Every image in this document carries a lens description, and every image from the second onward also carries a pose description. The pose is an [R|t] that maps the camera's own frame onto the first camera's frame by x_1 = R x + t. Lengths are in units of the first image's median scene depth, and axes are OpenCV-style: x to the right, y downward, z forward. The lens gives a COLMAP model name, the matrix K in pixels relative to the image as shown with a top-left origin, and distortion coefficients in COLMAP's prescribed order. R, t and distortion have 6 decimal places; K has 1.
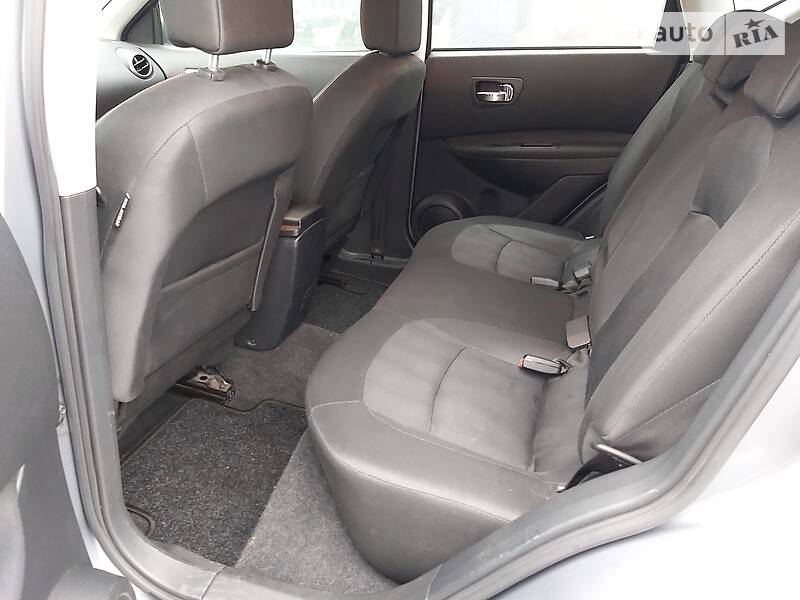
lens RADIAL K [[613.6, 0, 401.9], [0, 613.6, 298.6], [0, 0, 1]] dist [0.099435, -0.179412]
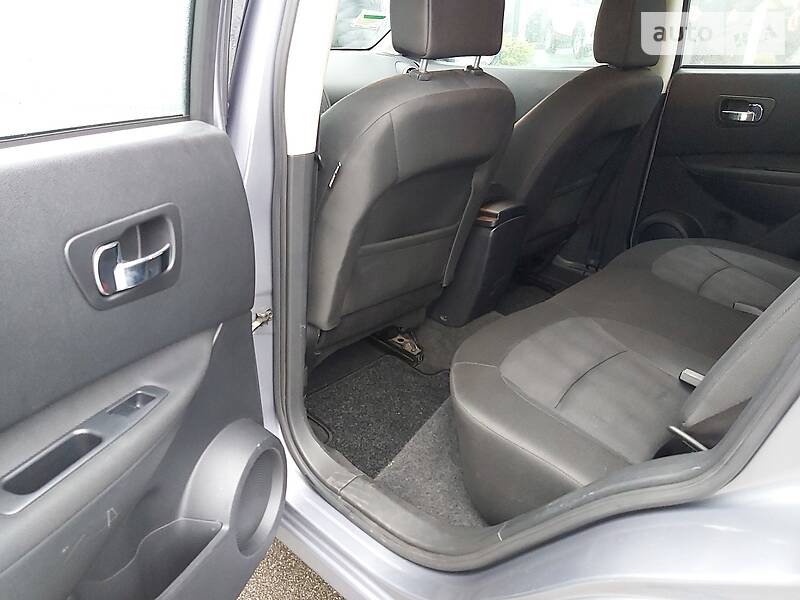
lens RADIAL K [[613.6, 0, 401.9], [0, 613.6, 298.6], [0, 0, 1]] dist [0.099435, -0.179412]
pose [[0.902019, 0.165647, -0.398652, 0.164940], [-0.178526, 0.983923, 0.004892, 0.056927], [0.393053, 0.066757, 0.917089, -0.084887]]
